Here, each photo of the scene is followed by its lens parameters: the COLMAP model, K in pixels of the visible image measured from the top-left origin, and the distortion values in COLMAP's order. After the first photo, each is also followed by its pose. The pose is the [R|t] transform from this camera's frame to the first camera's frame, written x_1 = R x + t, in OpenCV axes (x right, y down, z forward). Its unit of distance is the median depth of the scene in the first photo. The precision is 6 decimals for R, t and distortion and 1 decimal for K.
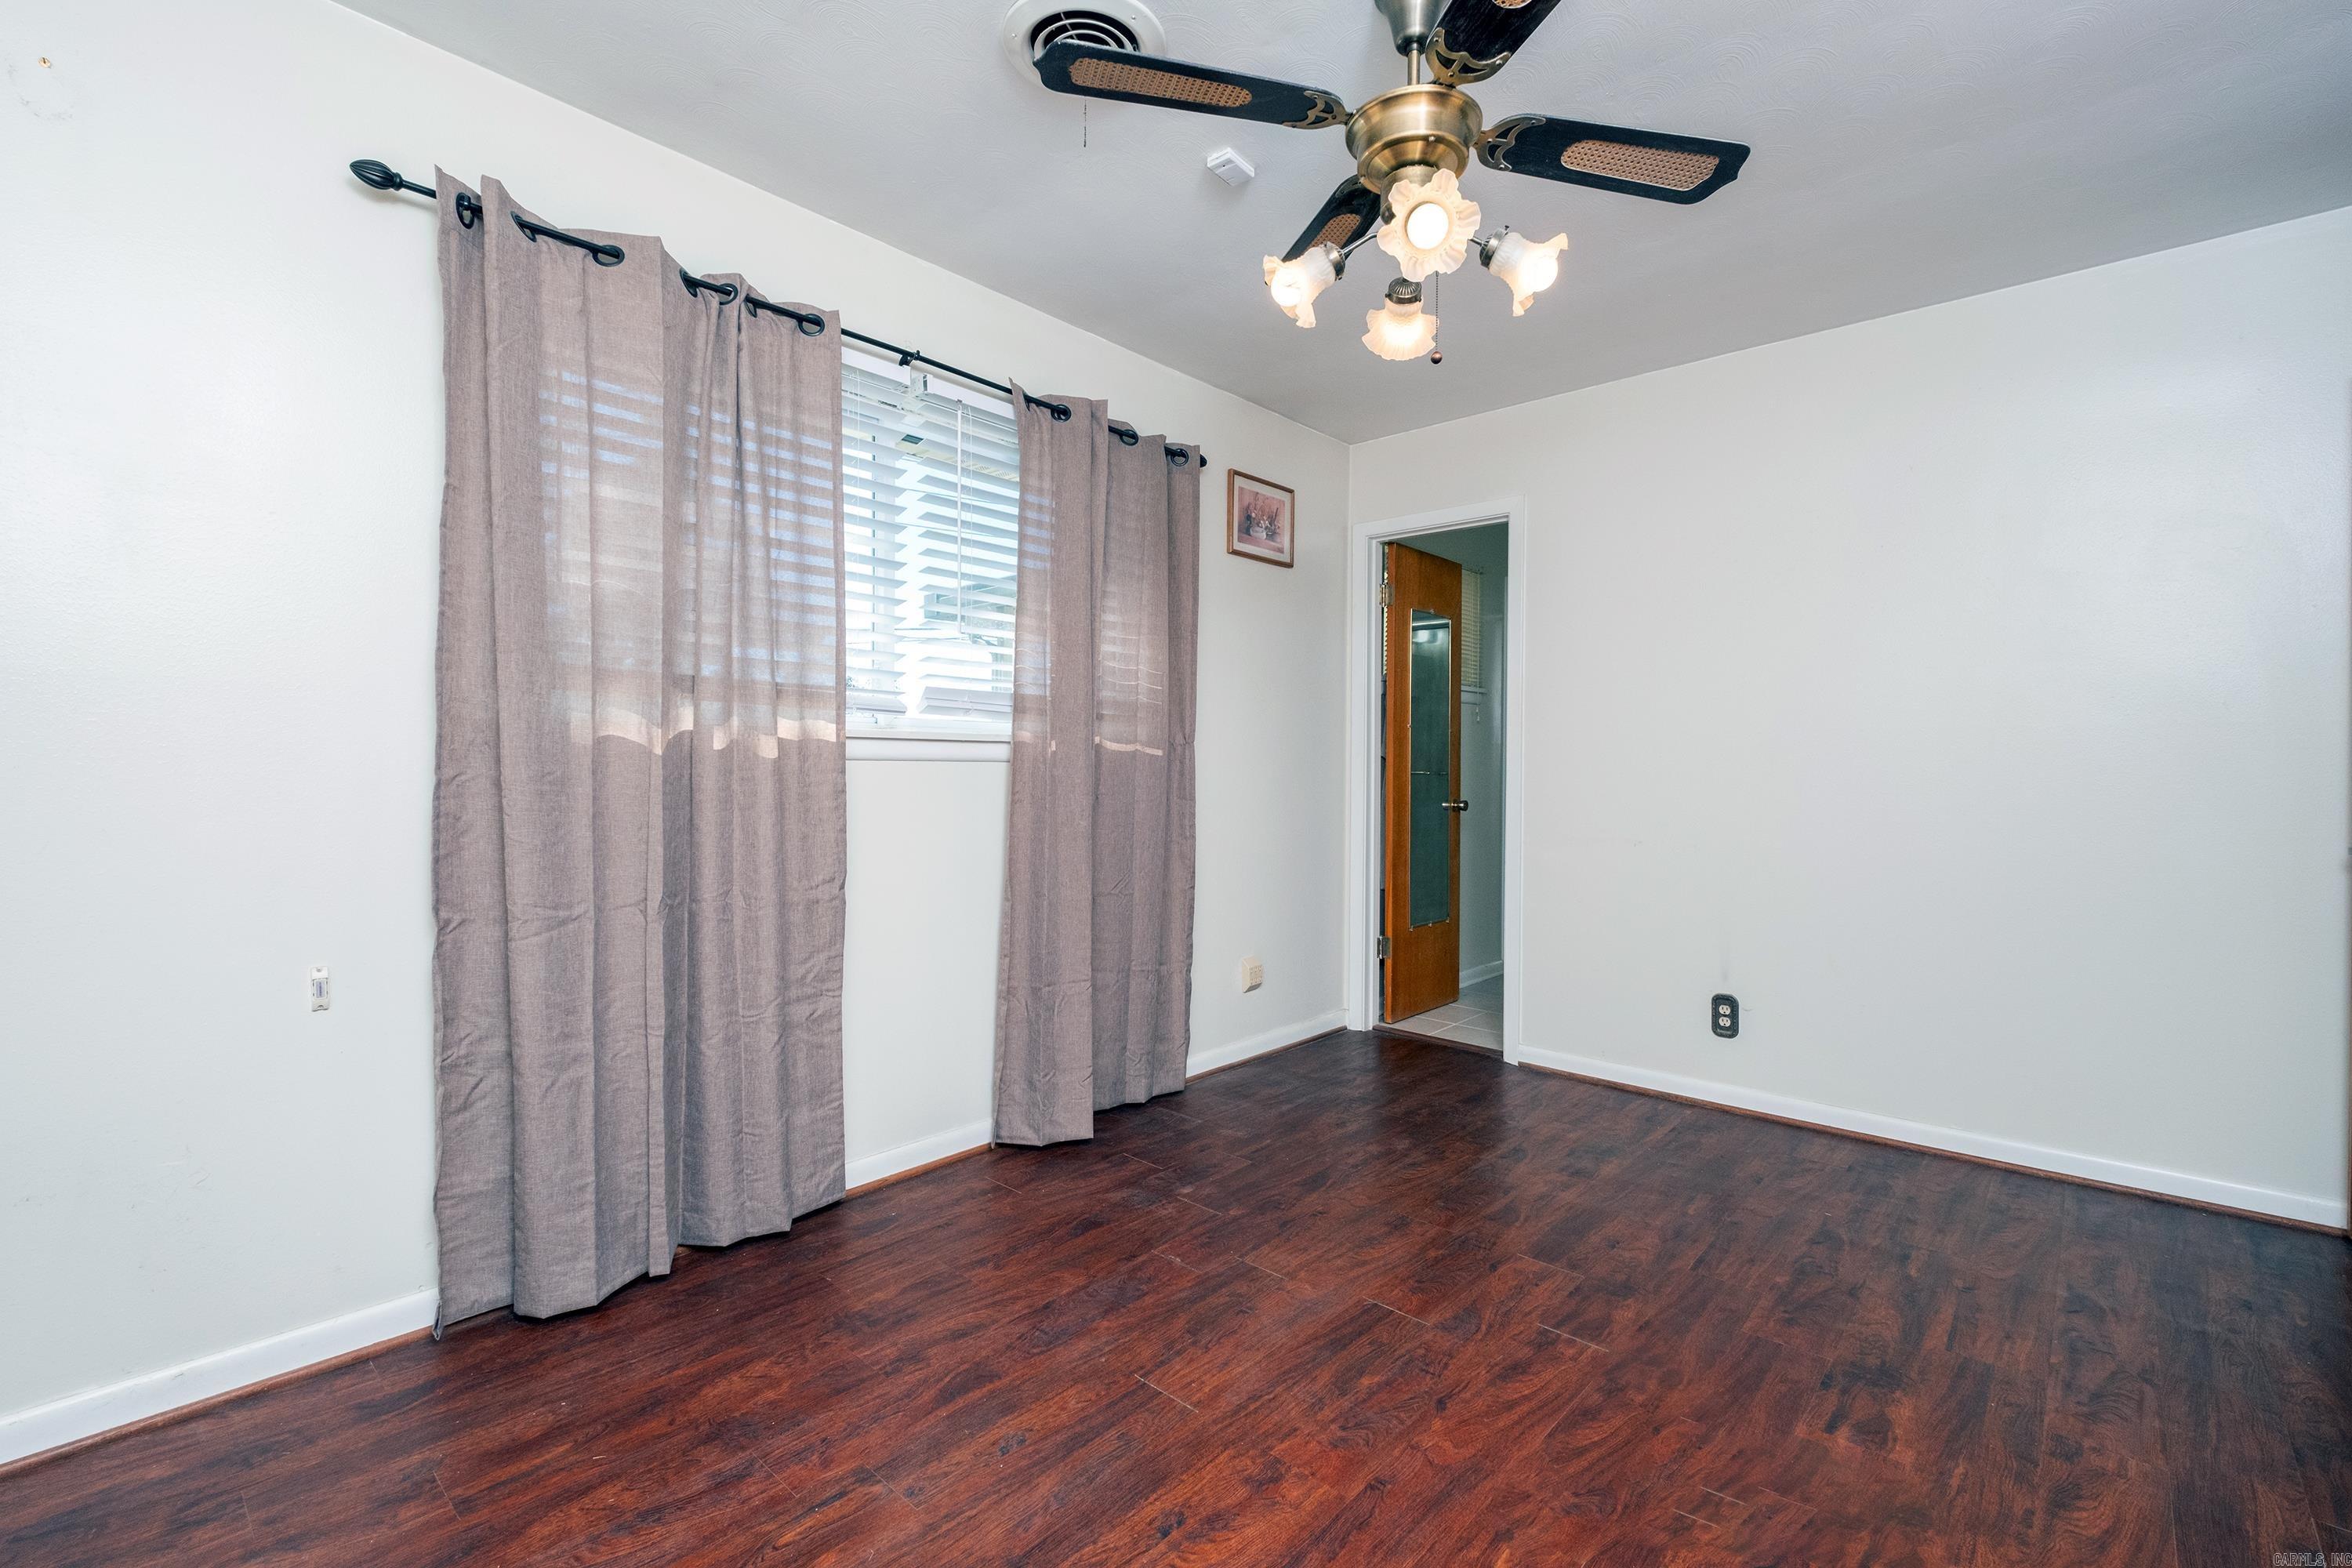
lens RADIAL K [[1022.4, 0, 1188.1], [0, 1022.4, 774.3], [0, 0, 1]] dist [0.001676, -0.001281]
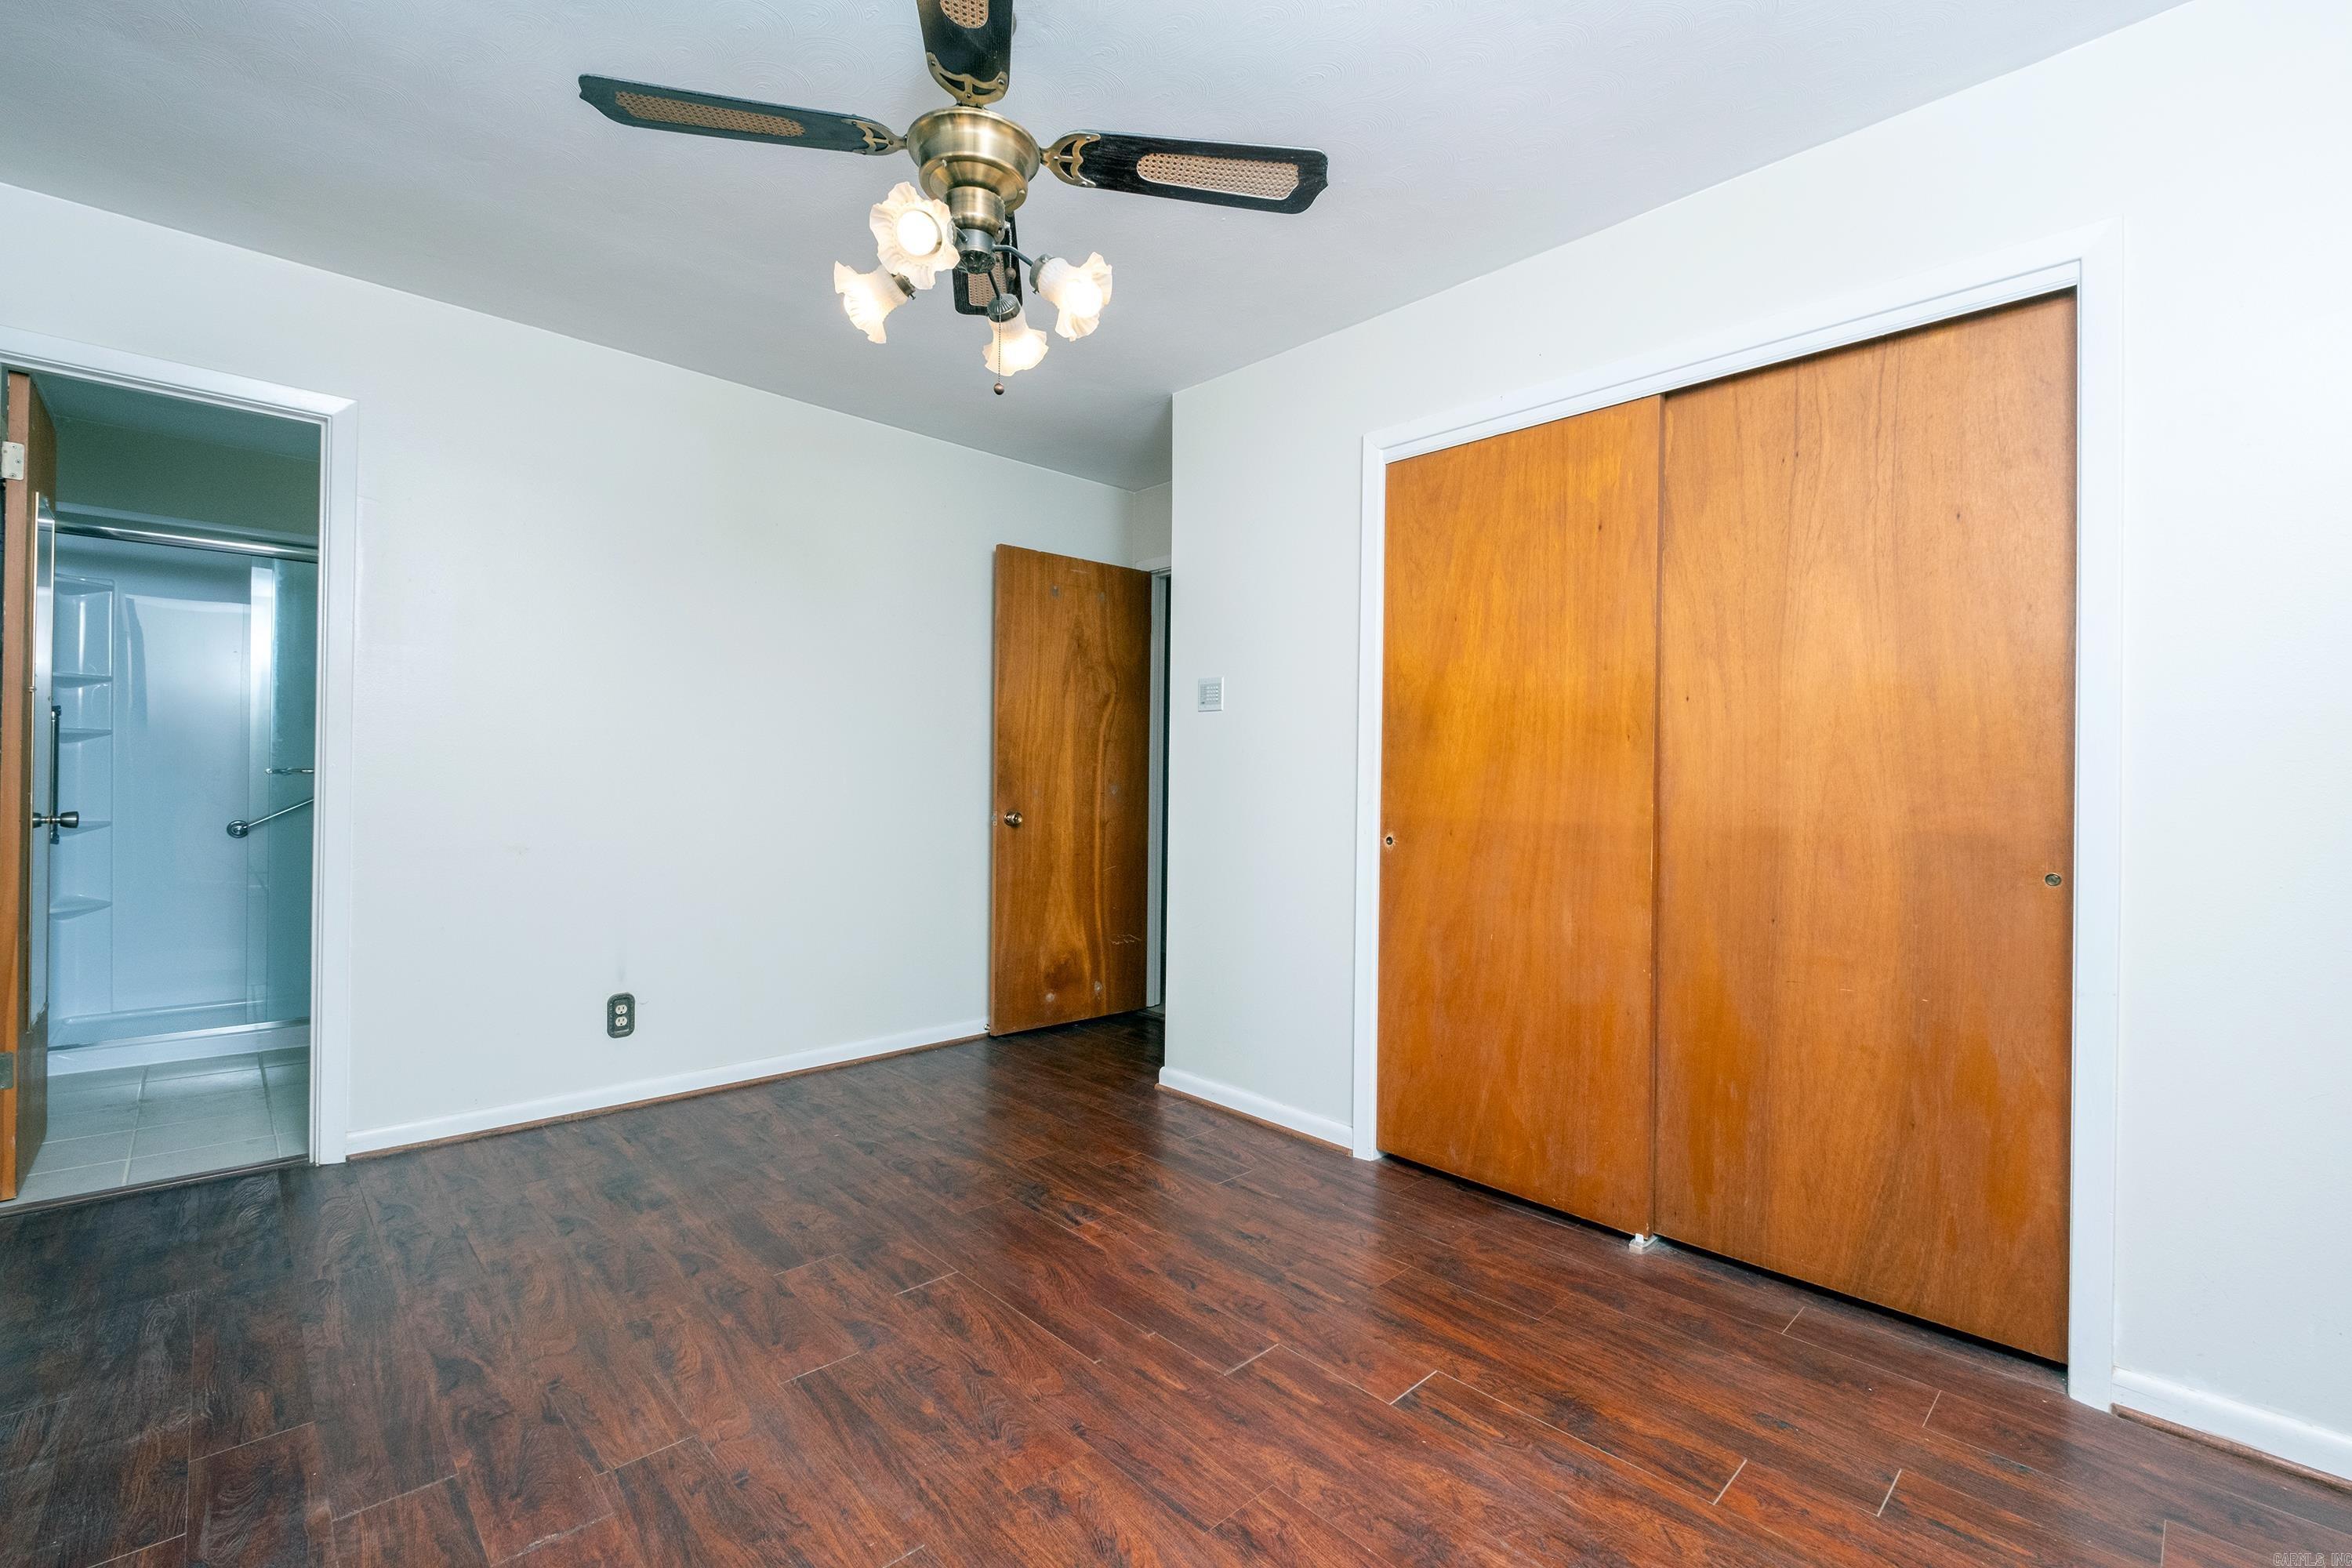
lens RADIAL K [[1010.2, 0, 1176.5], [0, 1010.2, 775.9], [0, 0, 1]] dist [0.006646, -0.005439]
pose [[0.078296, -0.003209, 0.996925, -0.666949], [-0.007321, 0.999966, 0.003794, -0.008807], [-0.996903, -0.007595, 0.078270, 0.614213]]
